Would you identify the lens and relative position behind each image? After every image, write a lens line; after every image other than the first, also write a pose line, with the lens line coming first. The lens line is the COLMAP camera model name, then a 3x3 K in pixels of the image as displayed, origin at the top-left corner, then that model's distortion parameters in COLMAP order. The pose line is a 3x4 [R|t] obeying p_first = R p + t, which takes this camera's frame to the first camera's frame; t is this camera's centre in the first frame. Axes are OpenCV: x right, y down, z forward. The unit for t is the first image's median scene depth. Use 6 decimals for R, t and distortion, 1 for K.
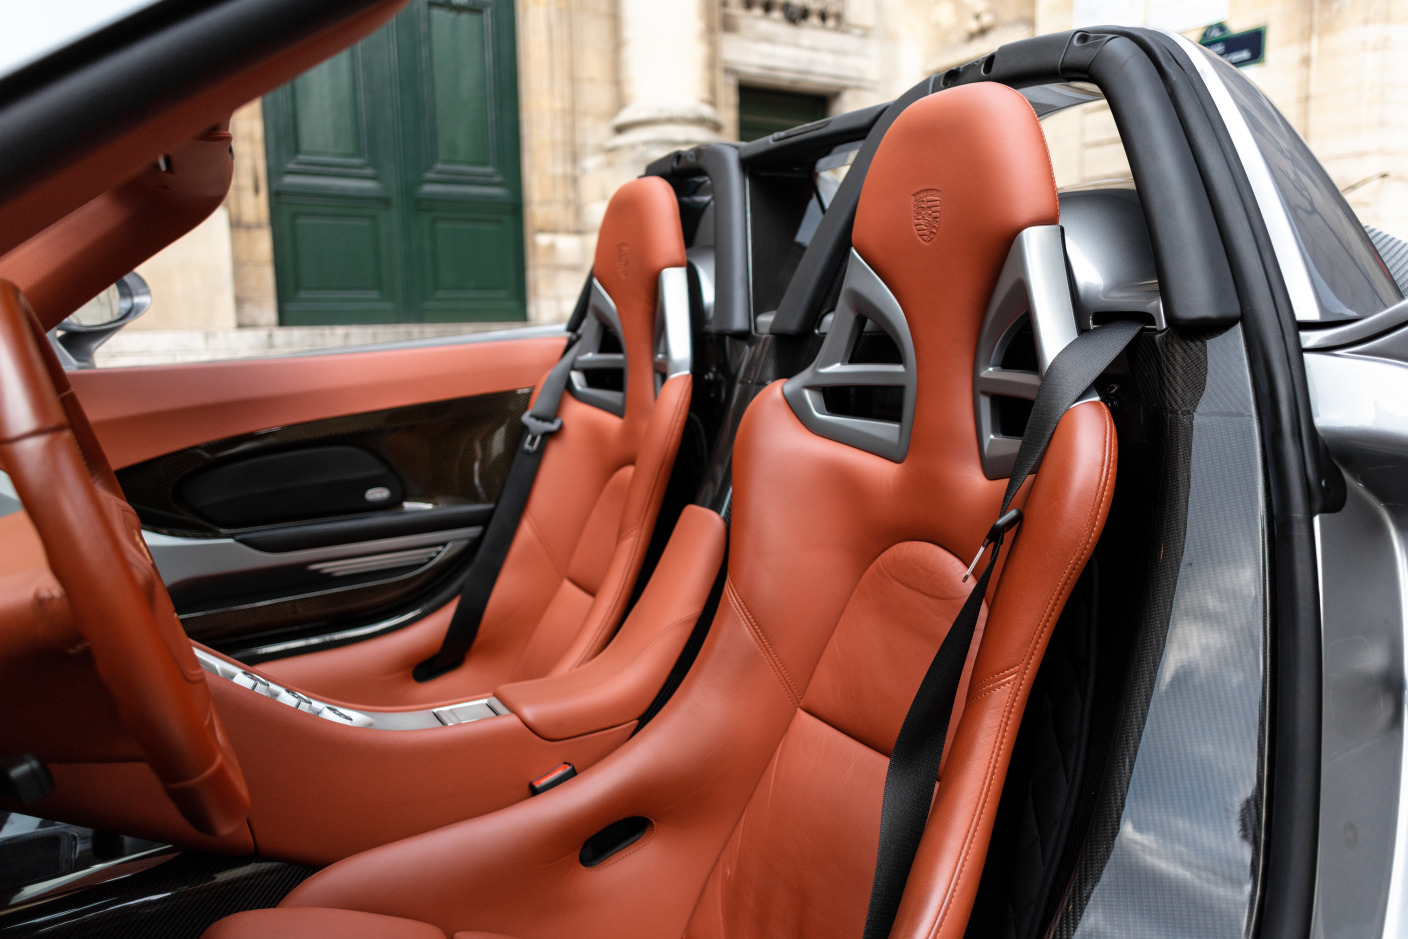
lens RADIAL K [[996.3, 0, 686.9], [0, 996.3, 447.6], [0, 0, 1]] dist [0.036743, -0.016414]
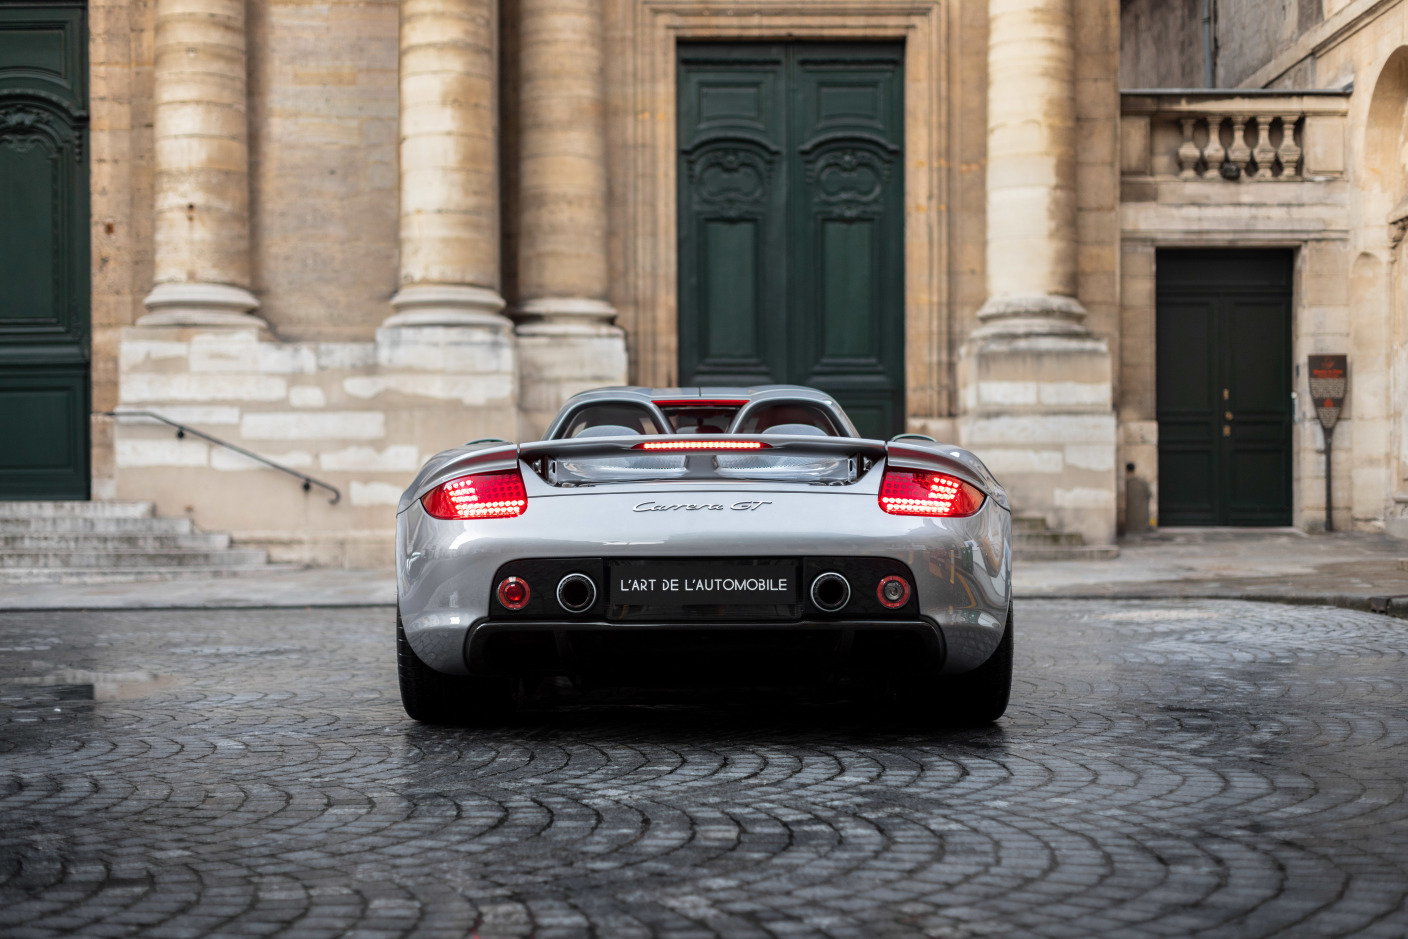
lens RADIAL K [[2228.4, 0, 655.4], [0, 2228.4, 564.7], [0, 0, 1]] dist [0.323436, 0.000000]
pose [[0.853340, 0.028174, -0.520594, 1.293797], [-0.084474, 0.992816, -0.084737, 0.250127], [0.514466, 0.116287, 0.849589, -1.720343]]
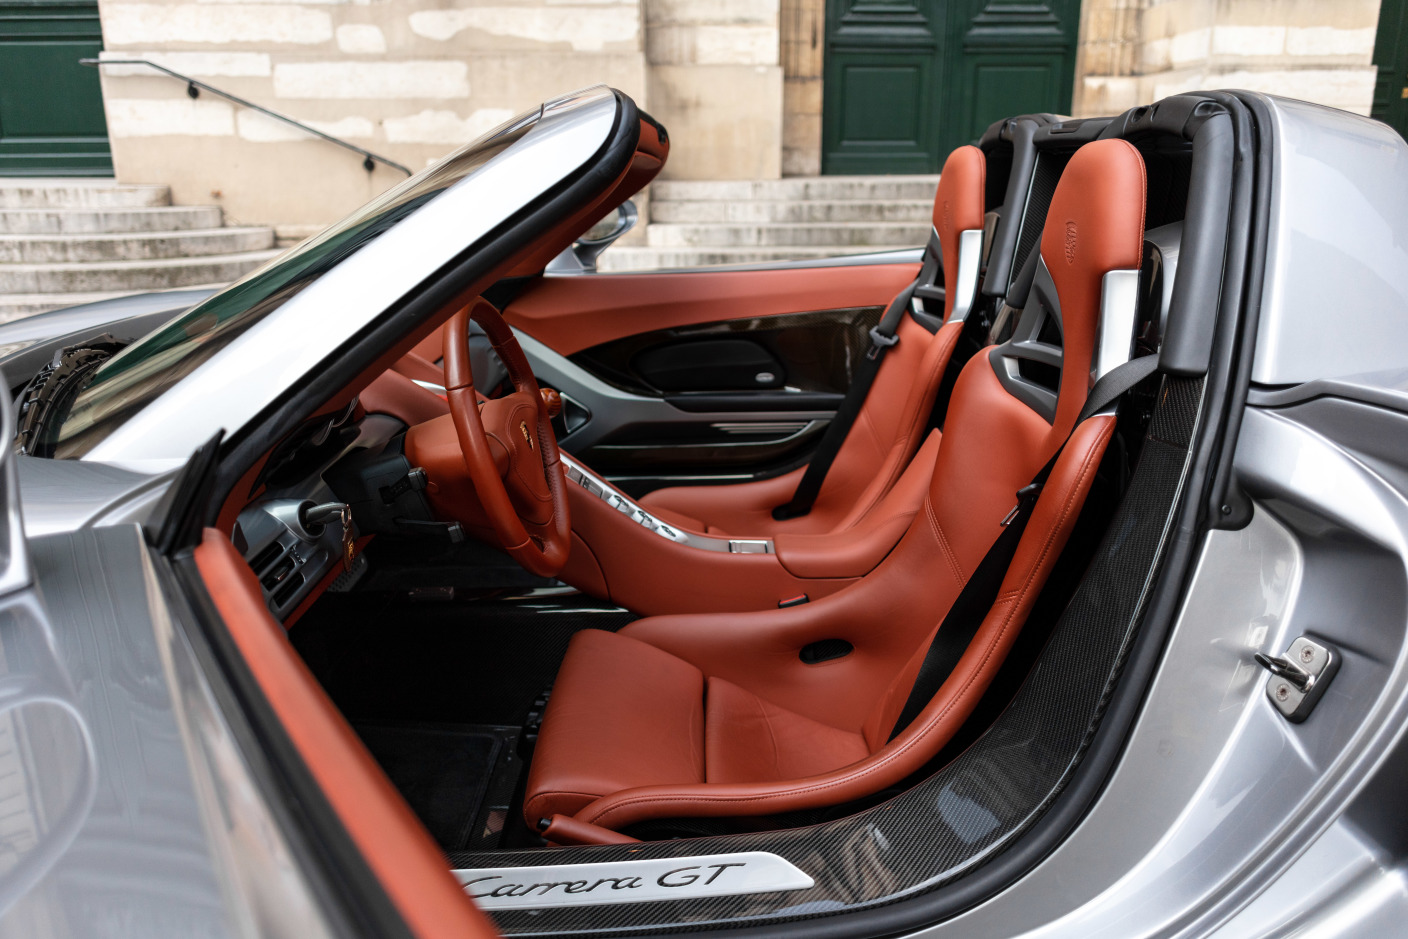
lens RADIAL K [[996.3, 0, 718.3], [0, 996.3, 433.1], [0, 0, 1]] dist [0.036743, -0.016414]
pose [[0.875267, 0.146825, -0.460814, 0.046900], [-0.079269, 0.983471, 0.162790, -0.016584], [0.477099, -0.105956, 0.872439, -0.035705]]
